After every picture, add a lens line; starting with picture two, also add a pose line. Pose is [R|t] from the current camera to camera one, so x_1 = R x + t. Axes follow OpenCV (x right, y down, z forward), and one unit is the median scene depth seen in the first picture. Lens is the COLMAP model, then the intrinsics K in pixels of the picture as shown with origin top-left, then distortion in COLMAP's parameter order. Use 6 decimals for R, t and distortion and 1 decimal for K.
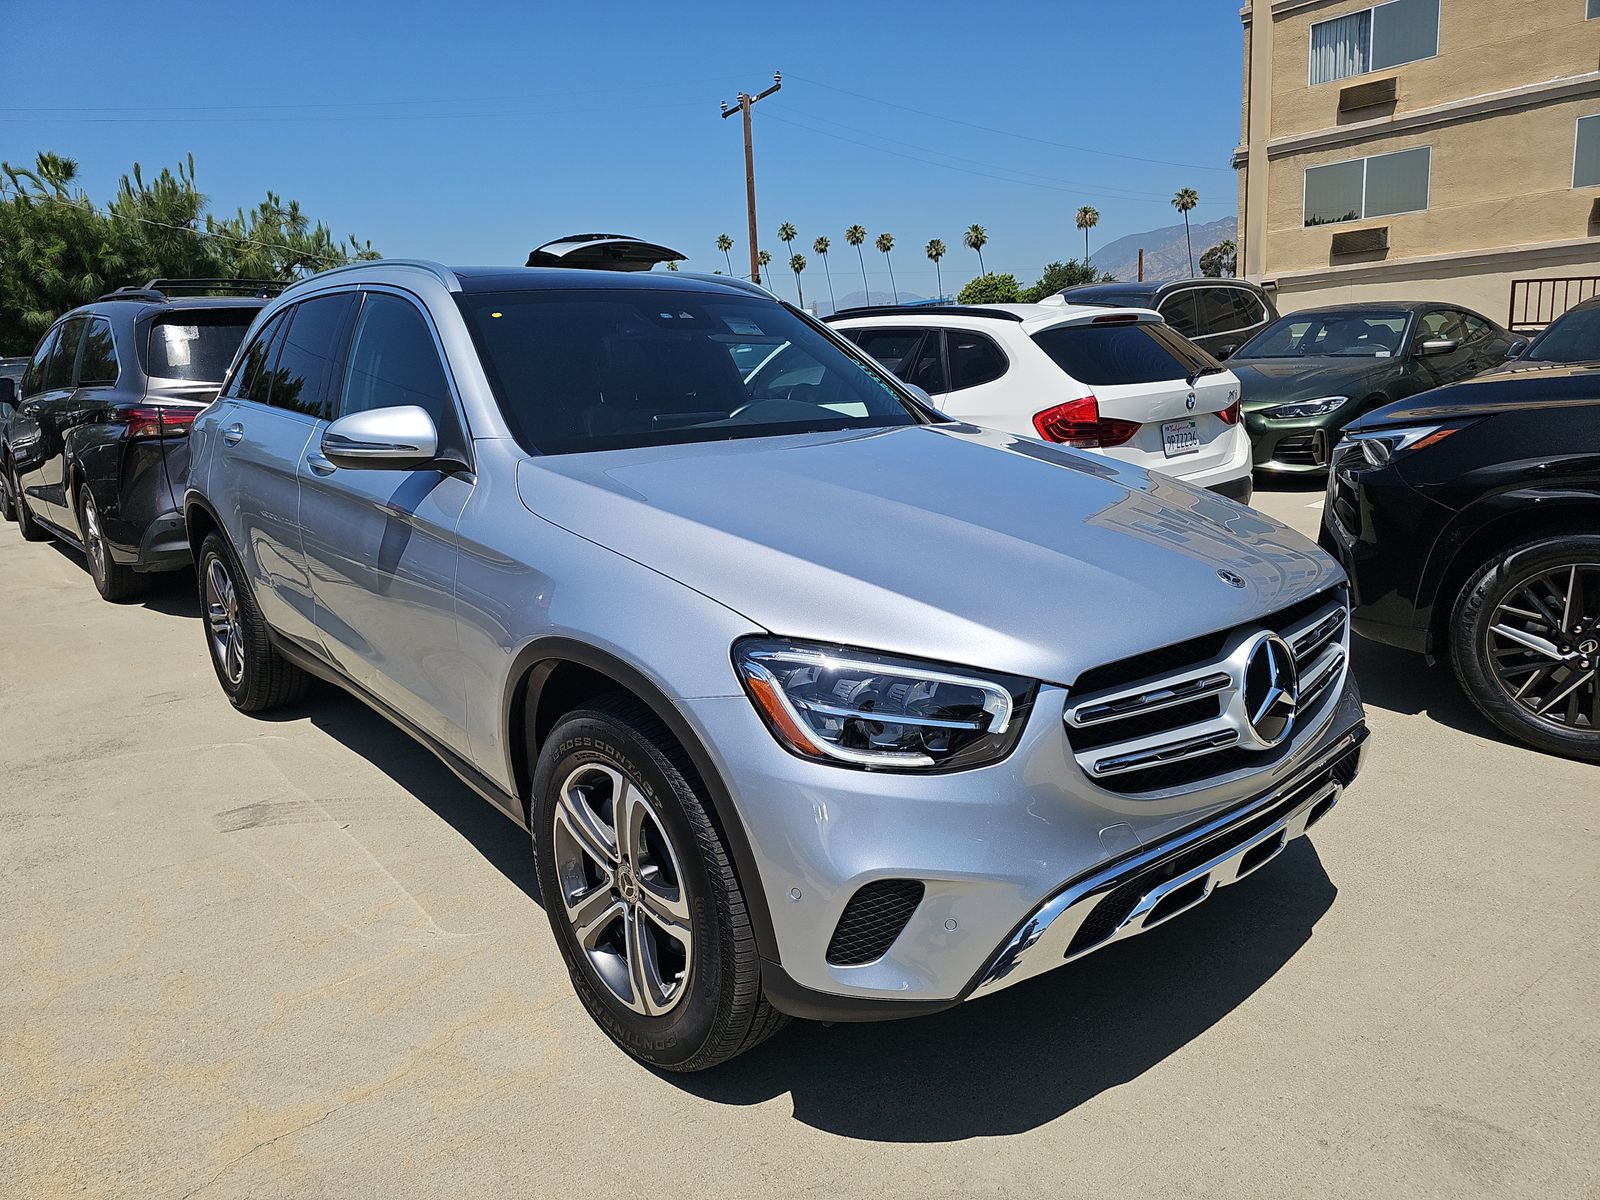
lens RADIAL K [[1061.0, 0, 808.6], [0, 1061.0, 616.7], [0, 0, 1]] dist [0.044499, -0.038728]
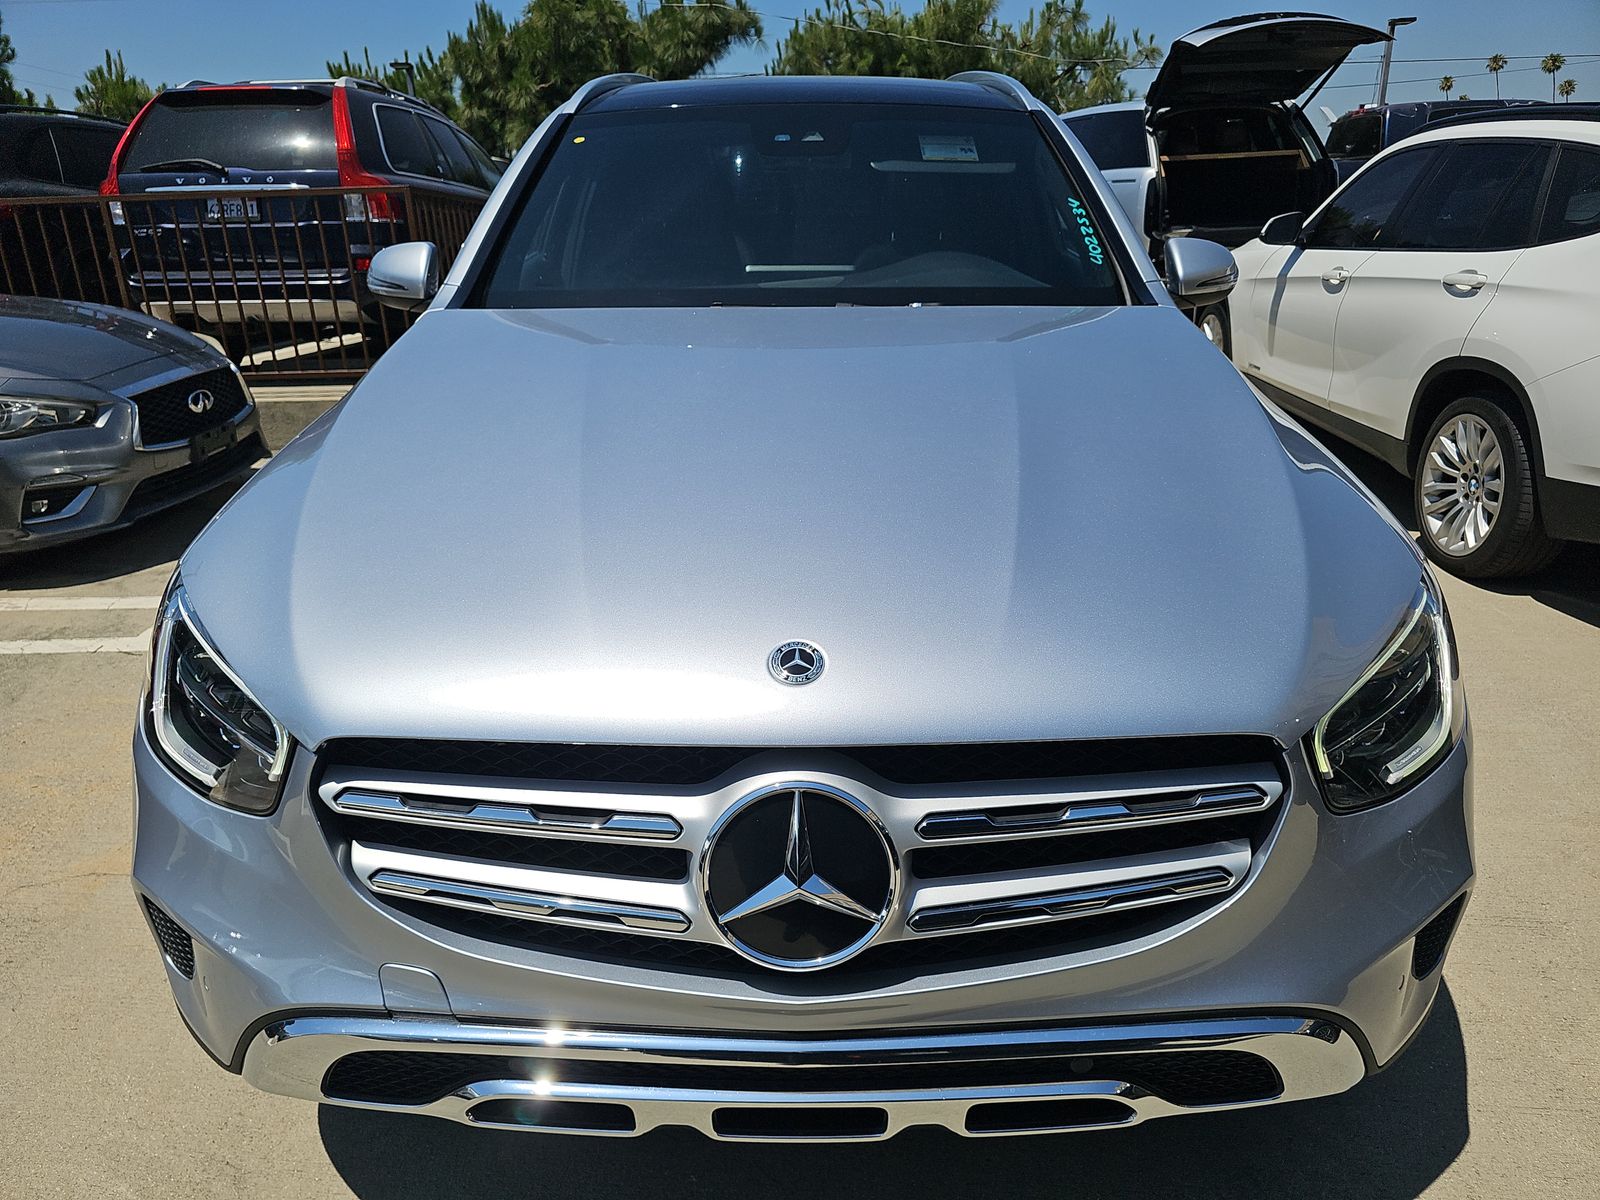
lens RADIAL K [[1061.0, 0, 808.6], [0, 1061.0, 616.7], [0, 0, 1]] dist [0.044499, -0.038728]
pose [[0.749680, 0.270031, -0.604204, 0.087529], [-0.168821, 0.960796, 0.219931, -0.021845], [0.639906, -0.062875, 0.765877, 0.069924]]
